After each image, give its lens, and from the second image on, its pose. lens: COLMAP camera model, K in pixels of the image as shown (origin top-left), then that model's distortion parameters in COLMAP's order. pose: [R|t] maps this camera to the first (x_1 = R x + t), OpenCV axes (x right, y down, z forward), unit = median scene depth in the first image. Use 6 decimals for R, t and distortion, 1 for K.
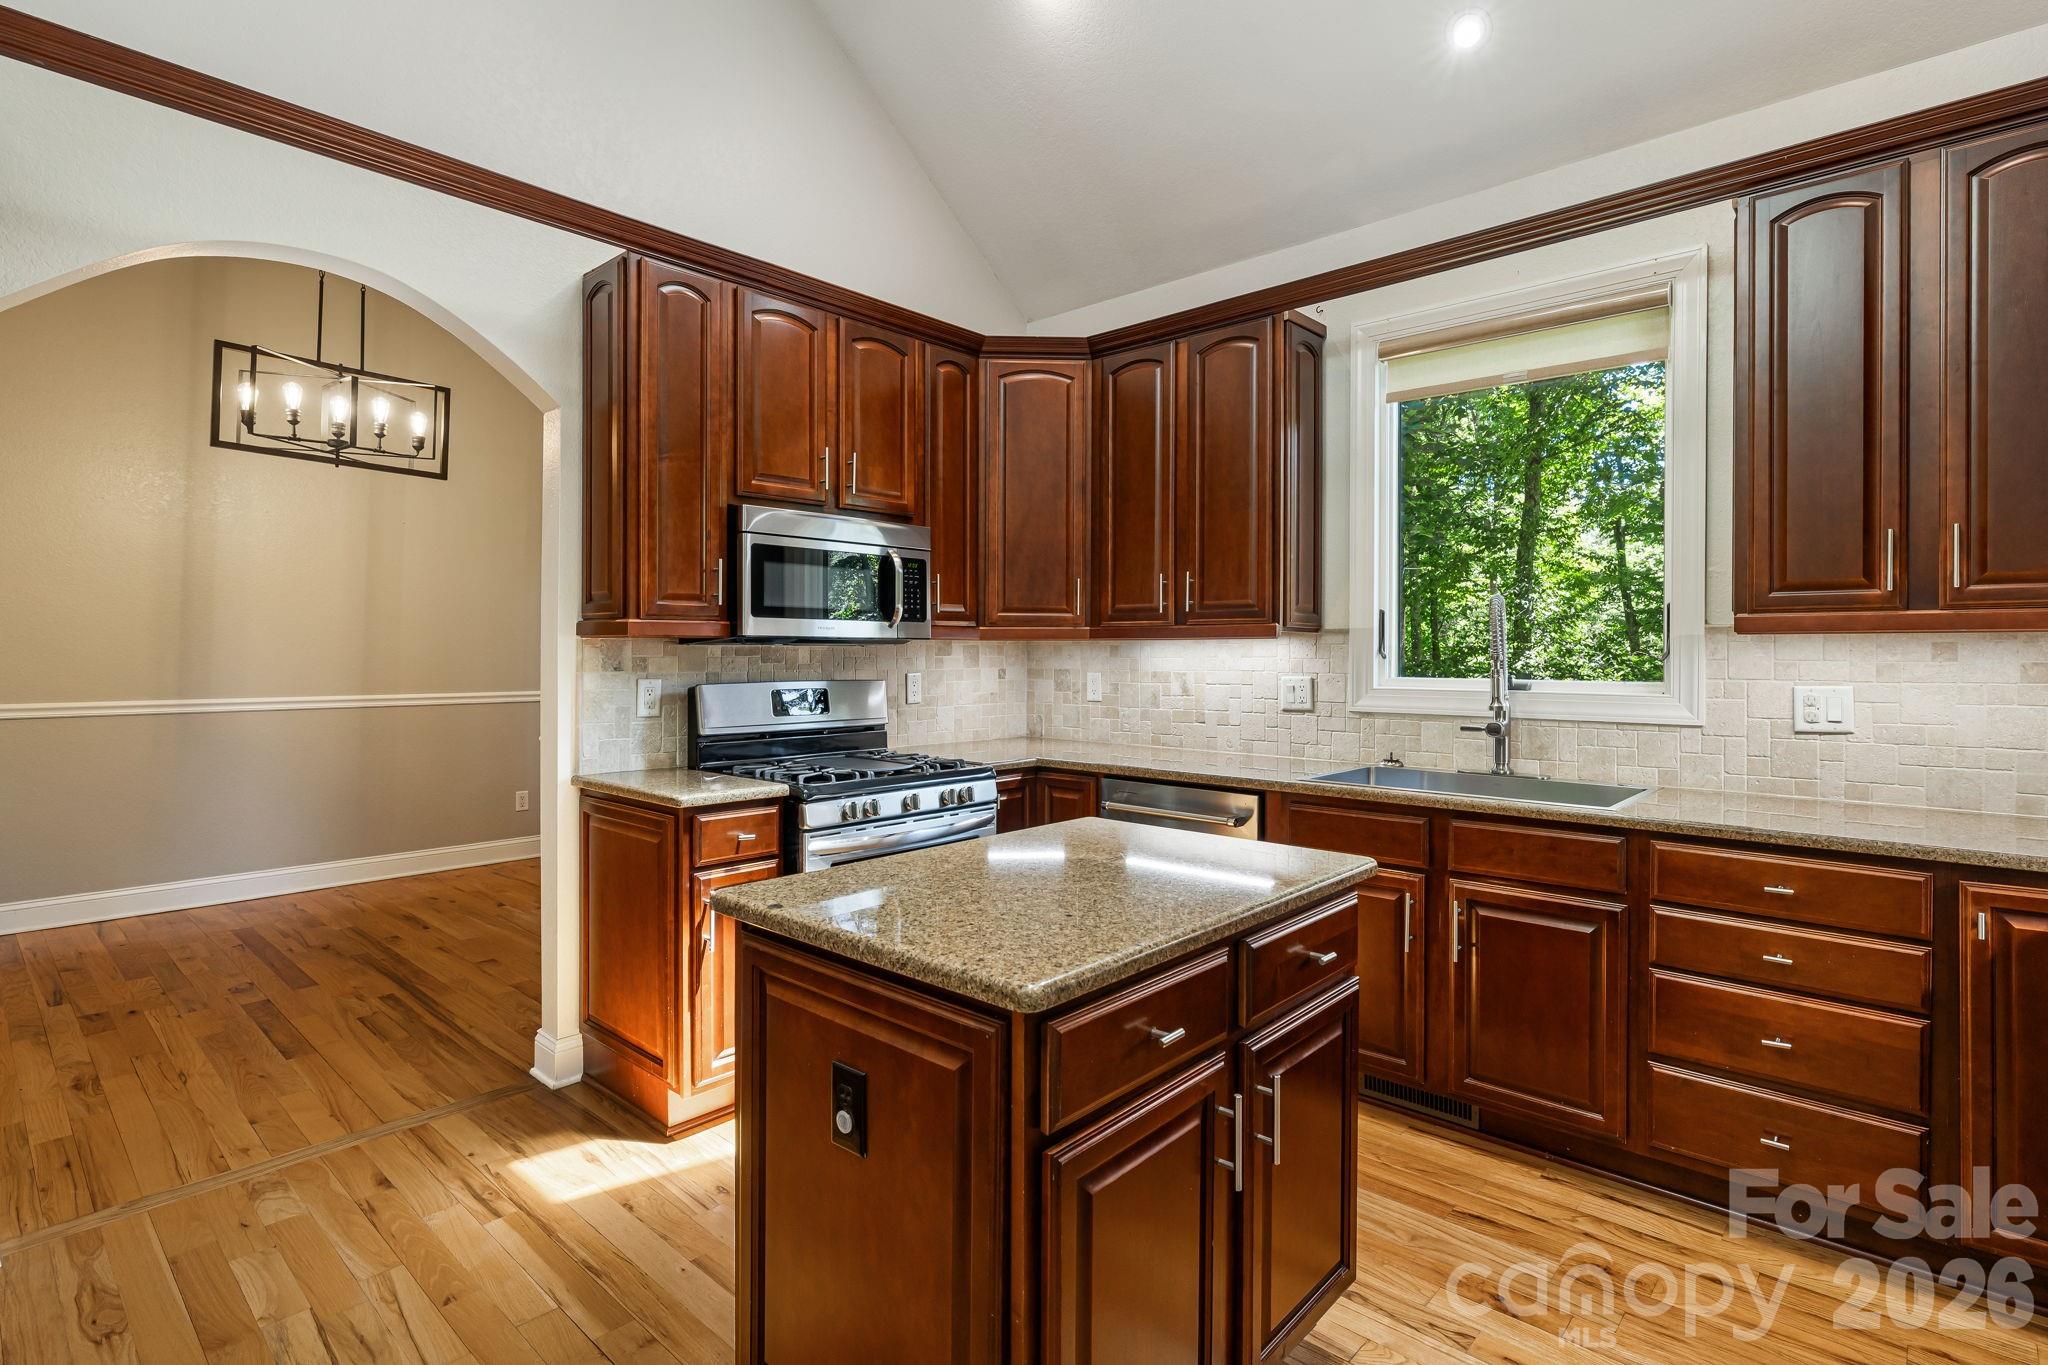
lens RADIAL K [[1006.1, 0, 1019.3], [0, 1006.1, 658.7], [0, 0, 1]] dist [-0.003434, 0.000170]
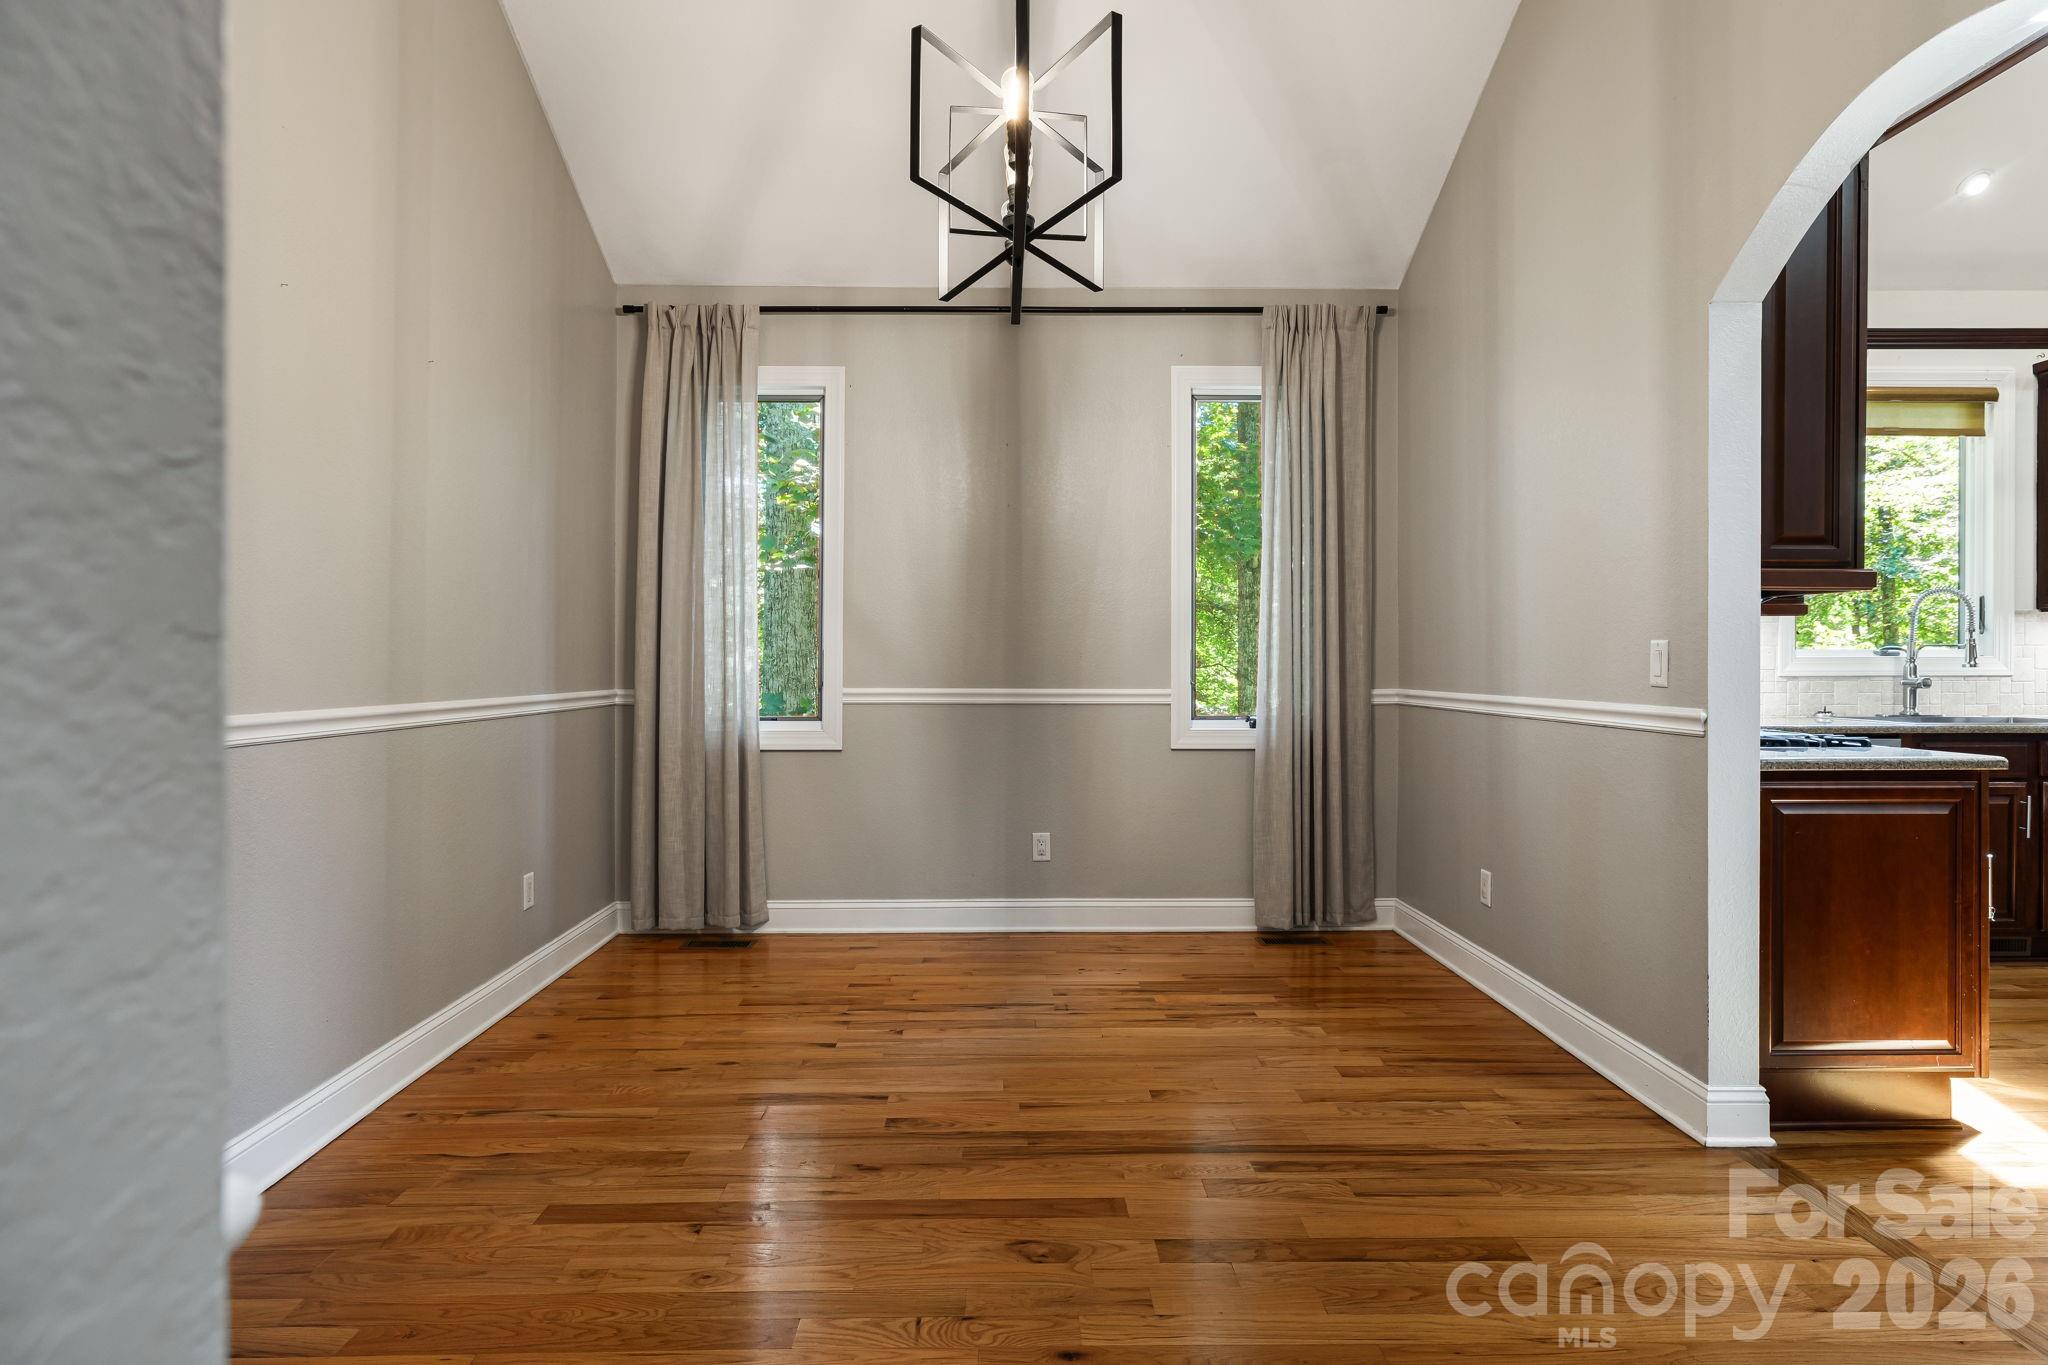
lens RADIAL K [[1090.1, 0, 1016.0], [0, 1090.1, 663.2], [0, 0, 1]] dist [-0.002996, 0.001344]
pose [[0.725787, -0.008300, 0.687869, -1.363236], [0.006396, 0.999965, 0.005316, 0.023528], [-0.687889, 0.000541, 0.725815, 0.699583]]
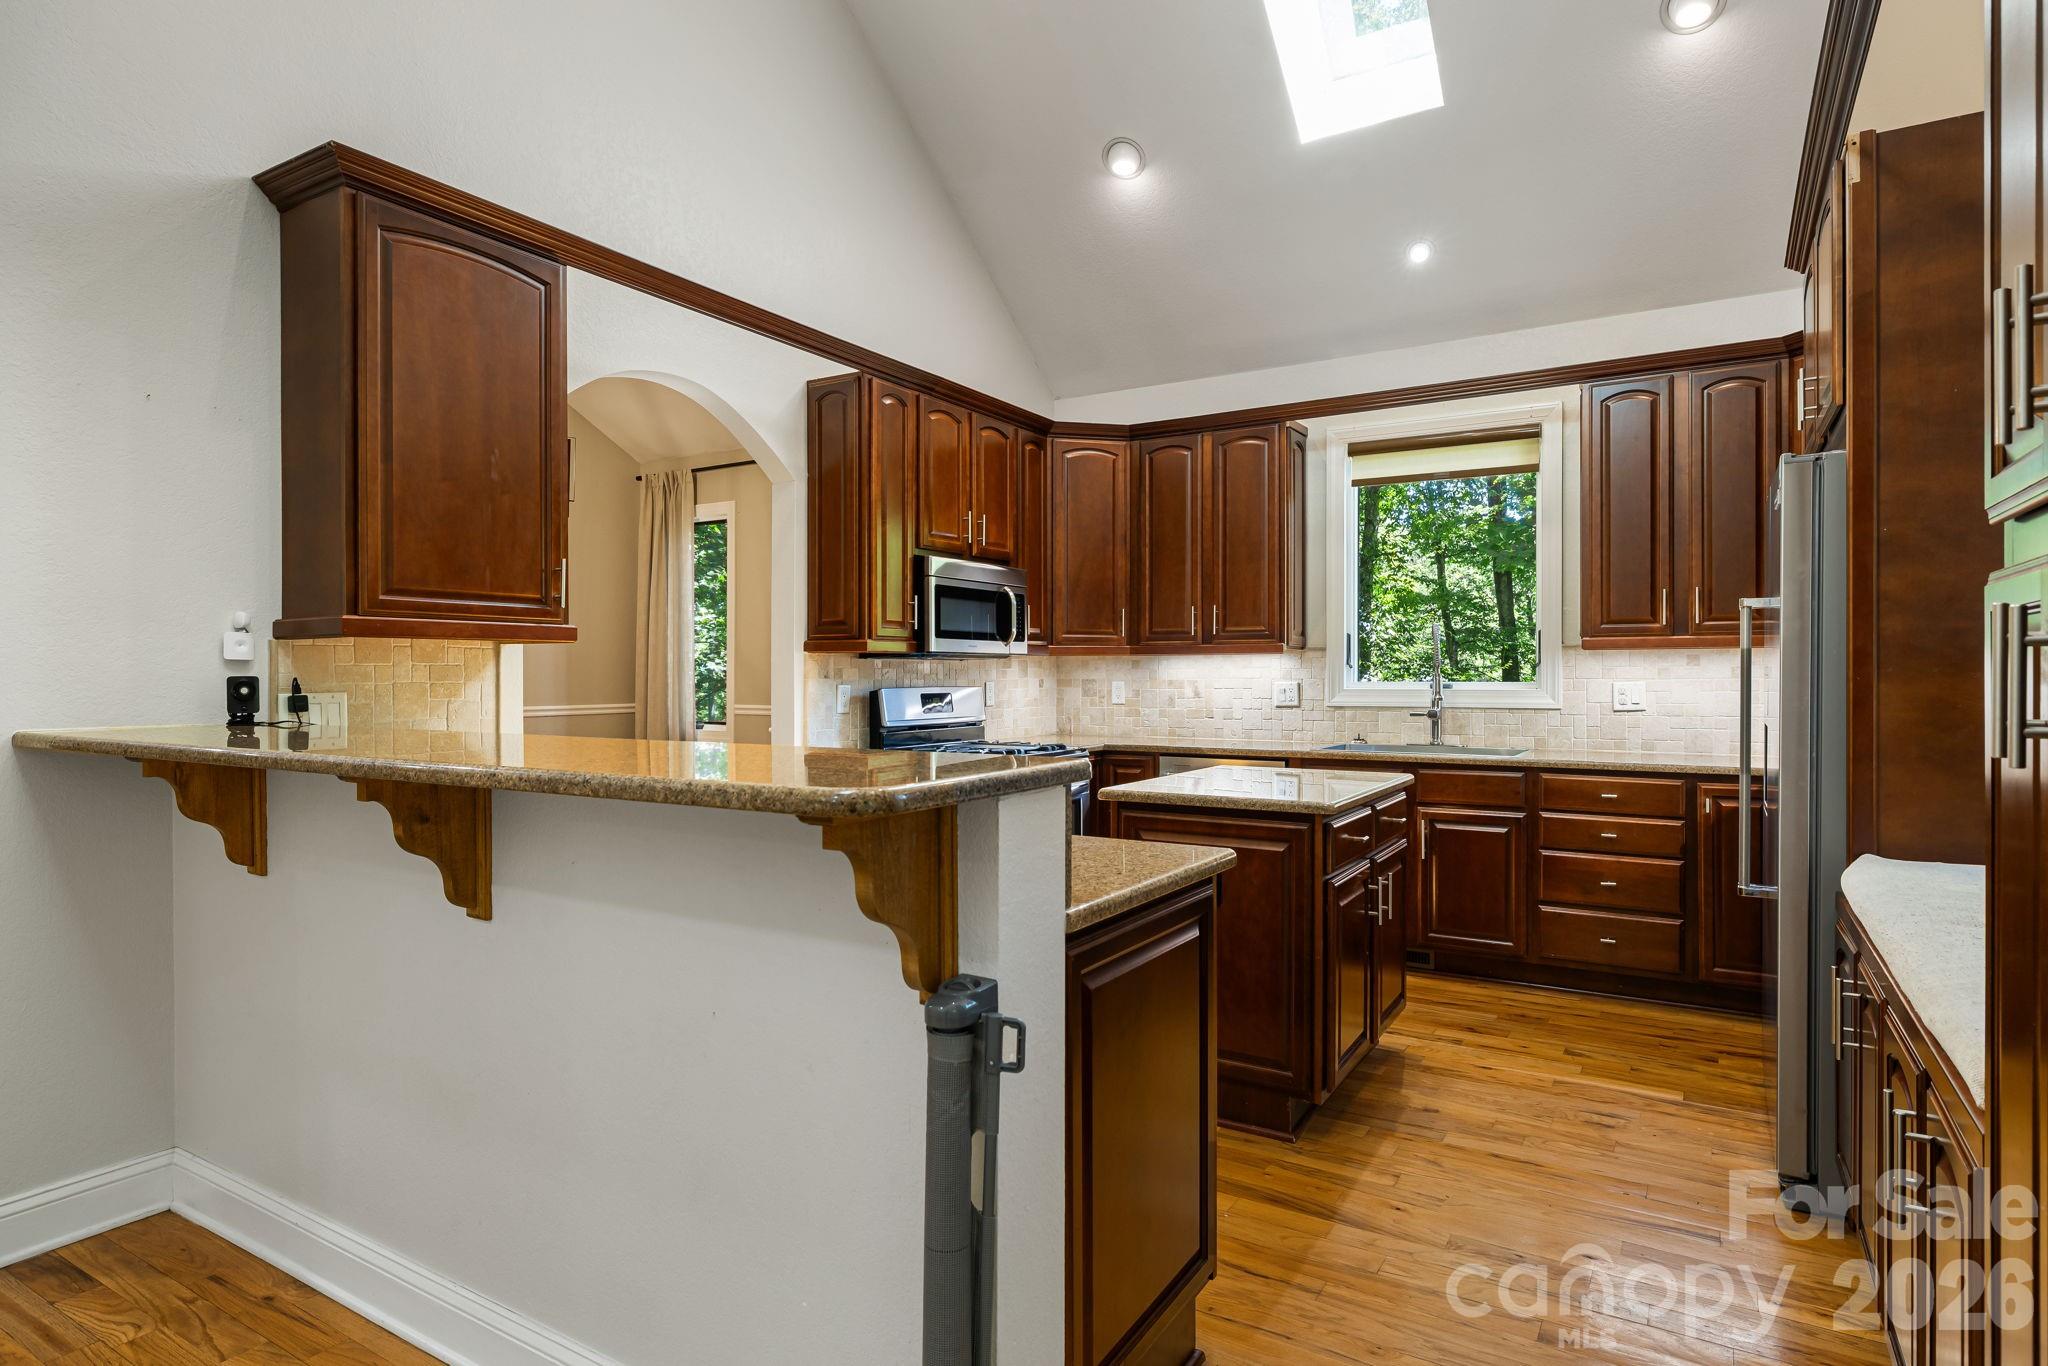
lens RADIAL K [[1108.5, 0, 1024.0], [0, 1108.5, 683.0], [0, 0, 1]] dist [-0.003910, -0.000980]
pose [[0.983006, -0.005739, 0.183486, -0.383919], [0.005425, 0.999983, 0.002215, 0.015396], [-0.183495, -0.001182, 0.983020, -0.454785]]
